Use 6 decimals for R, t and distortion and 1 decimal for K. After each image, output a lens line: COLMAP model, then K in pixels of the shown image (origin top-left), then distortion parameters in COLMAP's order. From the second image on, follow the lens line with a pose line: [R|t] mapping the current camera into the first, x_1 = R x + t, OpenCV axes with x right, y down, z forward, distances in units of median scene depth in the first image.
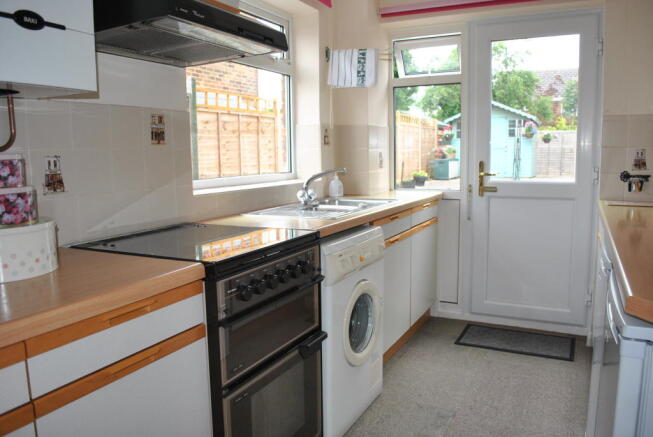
lens RADIAL K [[508.6, 0, 326.5], [0, 508.6, 218.5], [0, 0, 1]] dist [-0.075793, -0.003812]
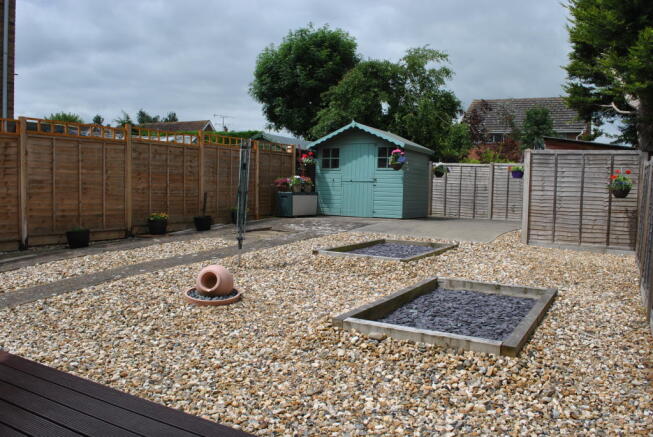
lens RADIAL K [[539.5, 0, 326.5], [0, 539.5, 218.5], [0, 0, 1]] dist [-0.076706, -0.001927]
pose [[0.998405, 0.041345, -0.038458, 1.525386], [-0.043955, 0.996598, -0.069716, -0.076649], [0.035445, 0.071295, 0.996825, 0.645984]]
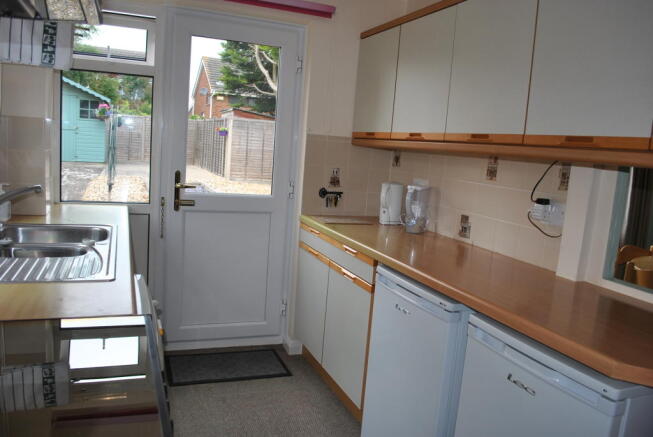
lens RADIAL K [[508.6, 0, 326.5], [0, 508.6, 218.5], [0, 0, 1]] dist [-0.075793, -0.003812]
pose [[0.657795, -0.046766, 0.751744, -0.185339], [0.014723, 0.998678, 0.049244, -0.070404], [-0.753053, -0.021325, 0.657614, 0.226638]]
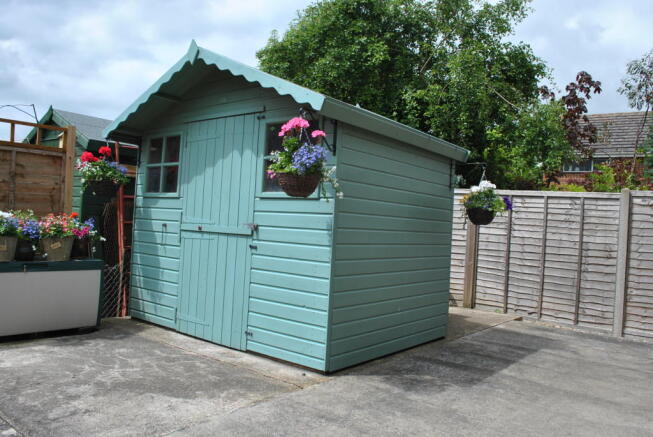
lens RADIAL K [[508.6, 0, 326.5], [0, 508.6, 218.5], [0, 0, 1]] dist [-0.075793, -0.003812]
pose [[0.977828, 0.064638, -0.199182, 2.140492], [-0.090742, 0.988018, -0.124844, -0.579013], [0.188726, 0.140150, 0.971978, 3.685805]]
